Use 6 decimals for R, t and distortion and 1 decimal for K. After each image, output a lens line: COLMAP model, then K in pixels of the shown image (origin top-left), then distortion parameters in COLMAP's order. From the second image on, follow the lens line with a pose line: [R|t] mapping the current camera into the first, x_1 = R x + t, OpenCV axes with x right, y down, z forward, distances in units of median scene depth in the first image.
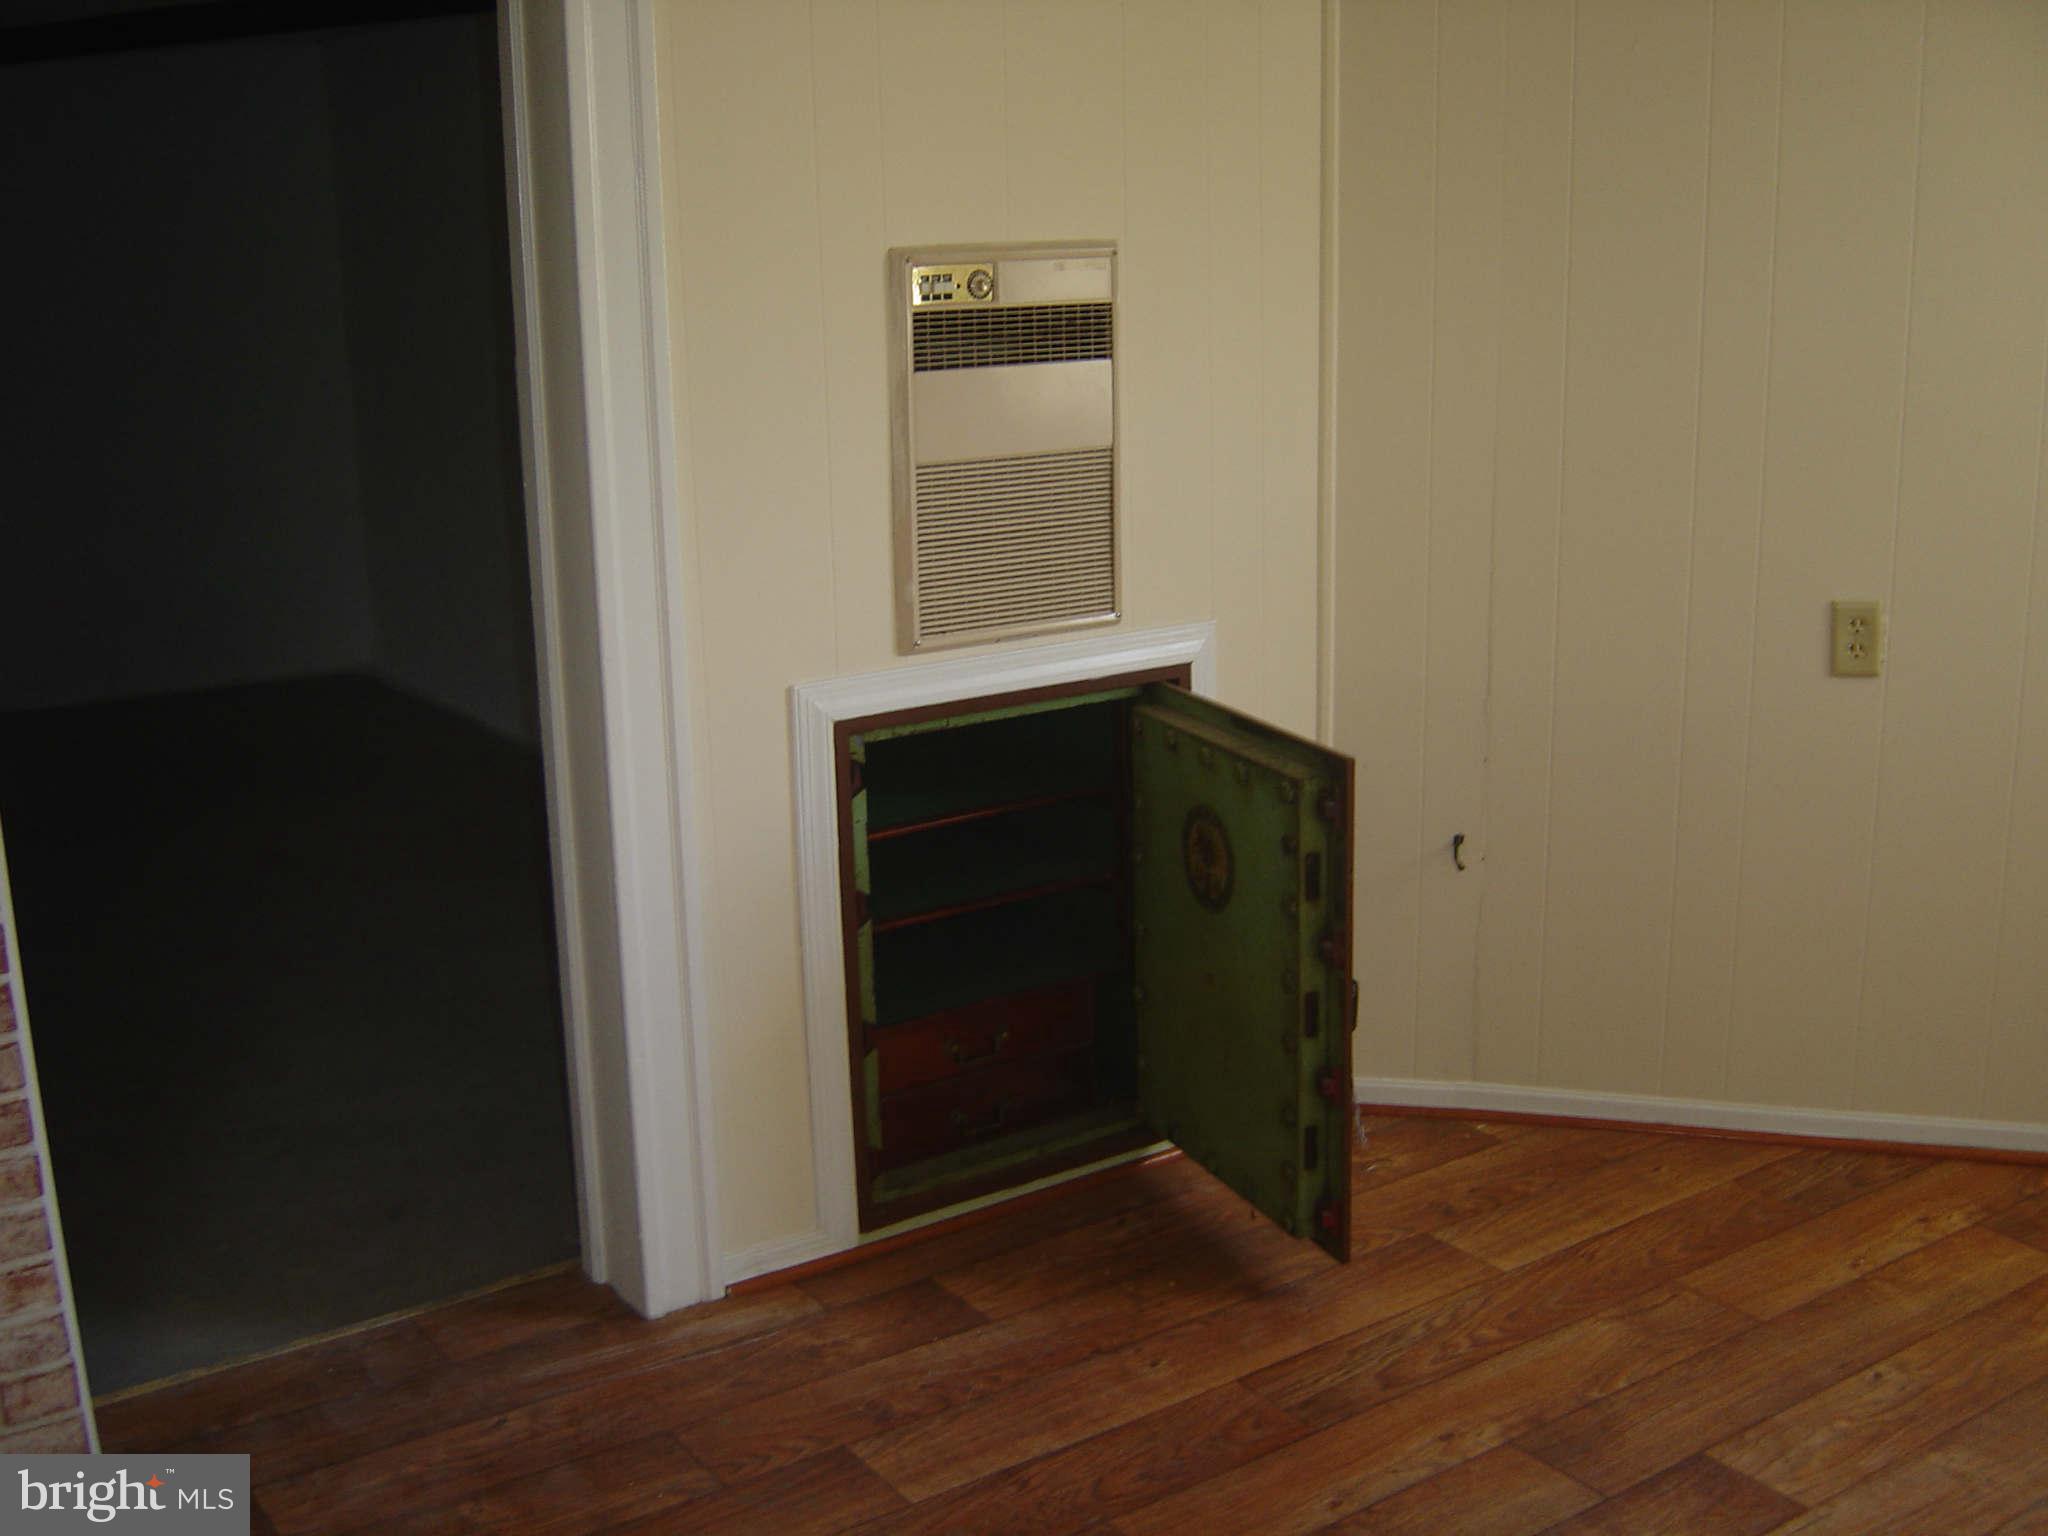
lens RADIAL K [[2275.5, 0, 1024.0], [0, 2275.5, 768.0], [0, 0, 1]] dist [-0.136501, -0.016514]
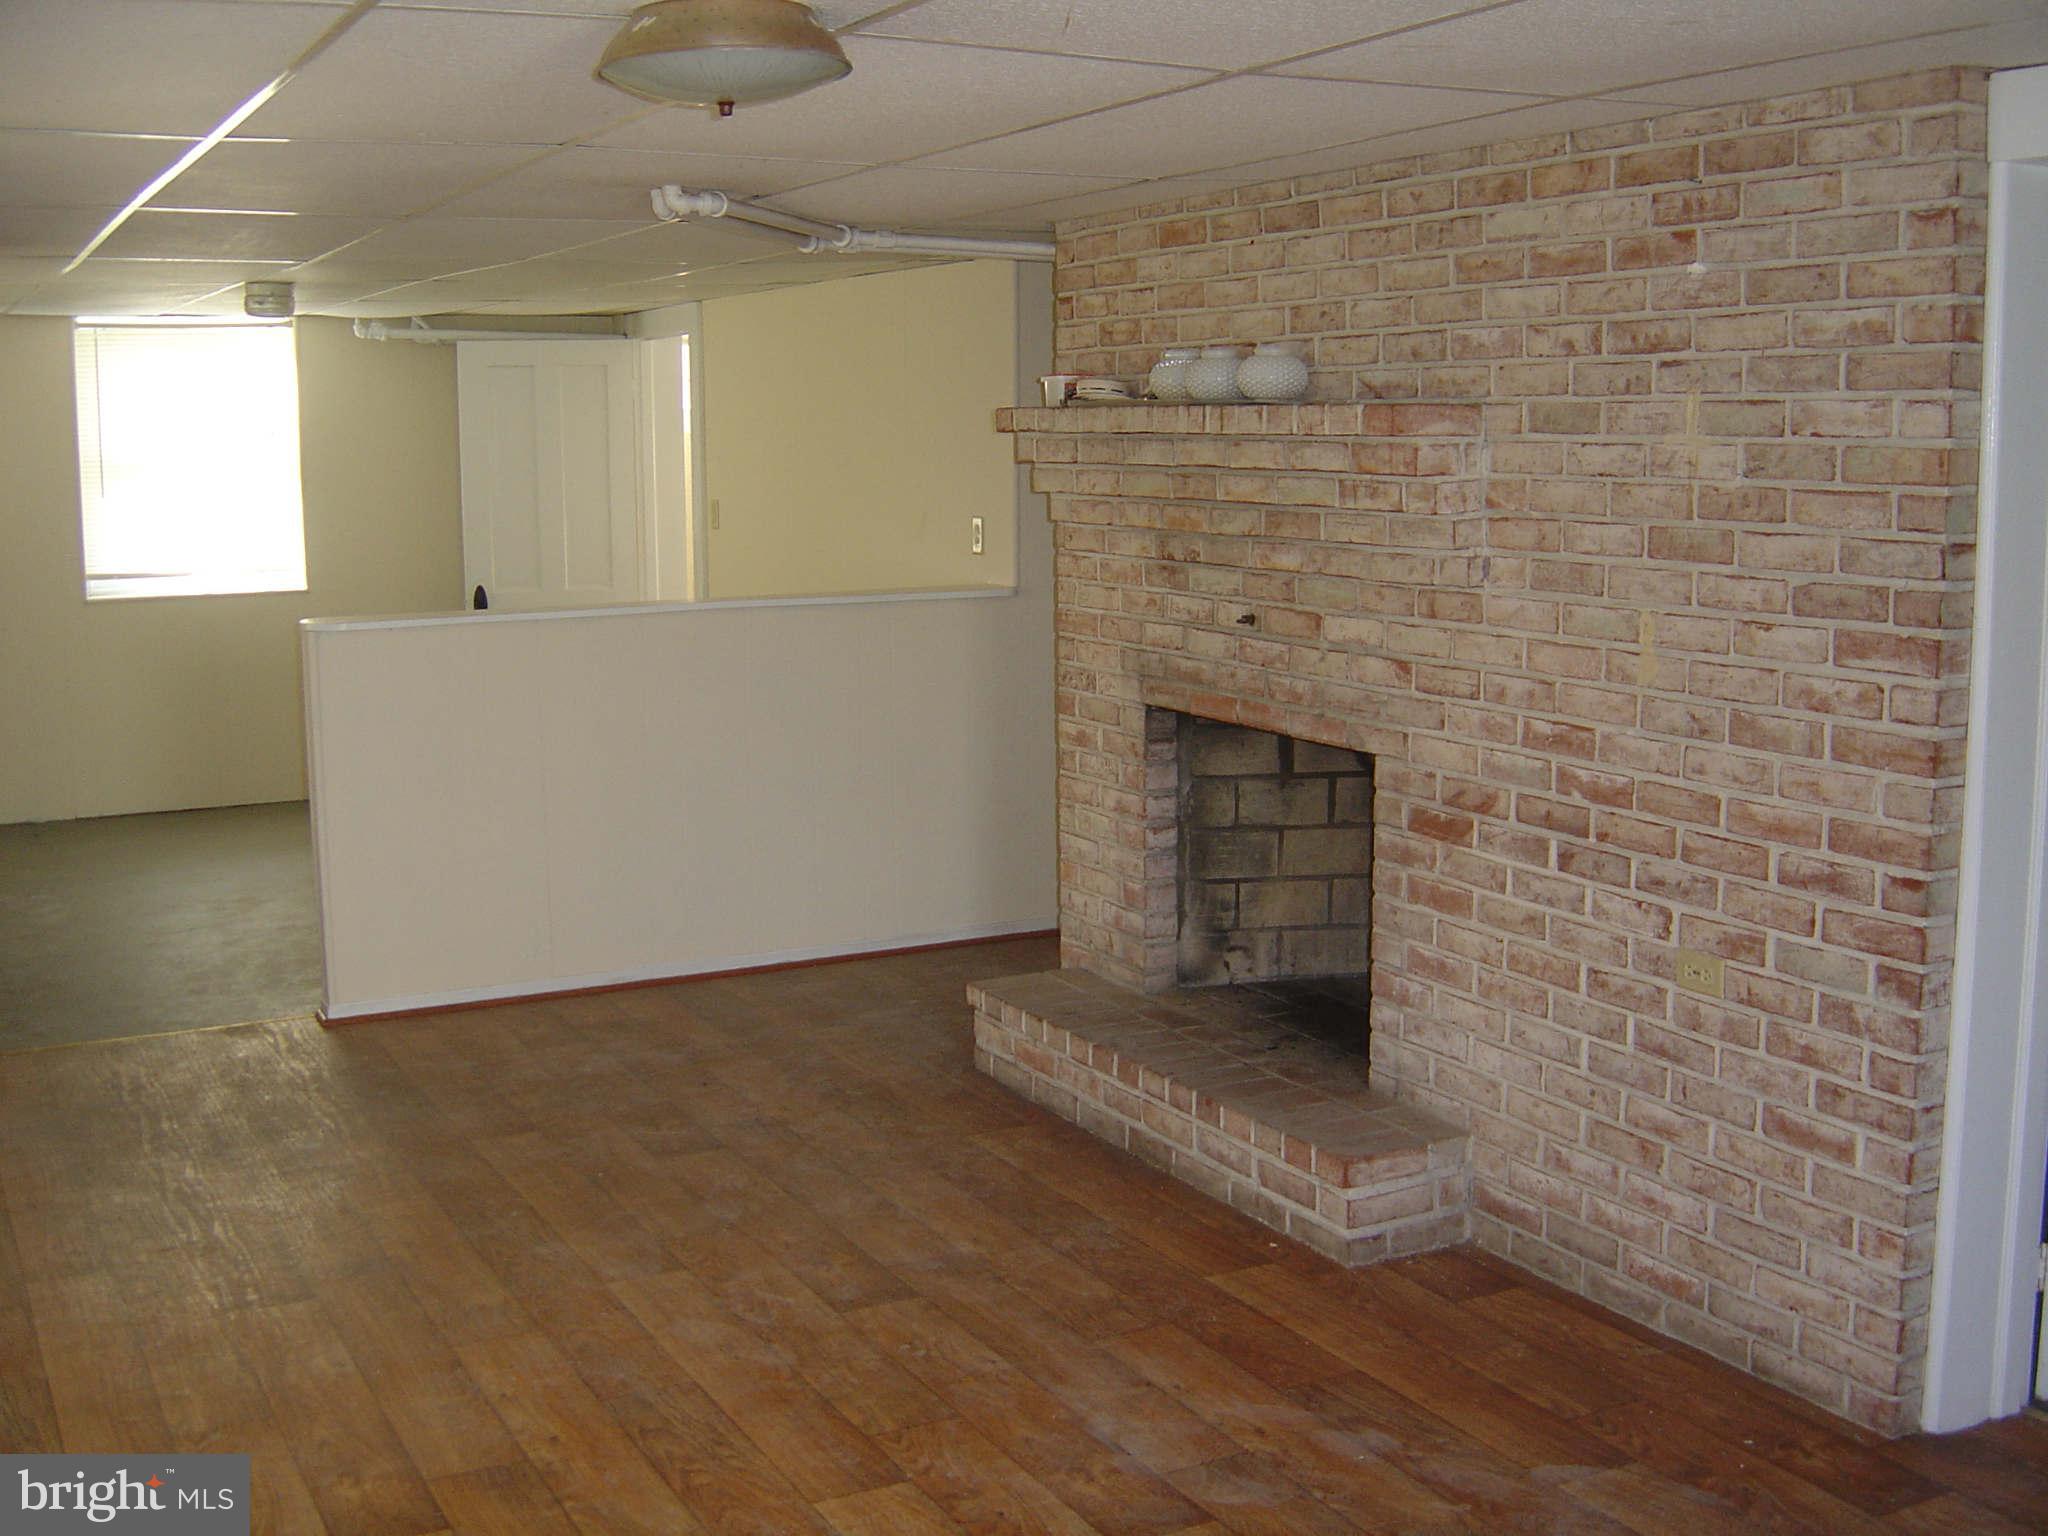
lens RADIAL K [[2275.5, 0, 1024.0], [0, 2275.5, 768.0], [0, 0, 1]] dist [-0.136501, -0.016514]
pose [[-0.121440, 0.162980, -0.979127, 1.407330], [-0.228038, 0.955462, 0.187324, -0.270373], [0.966049, 0.246027, -0.078865, 0.892501]]
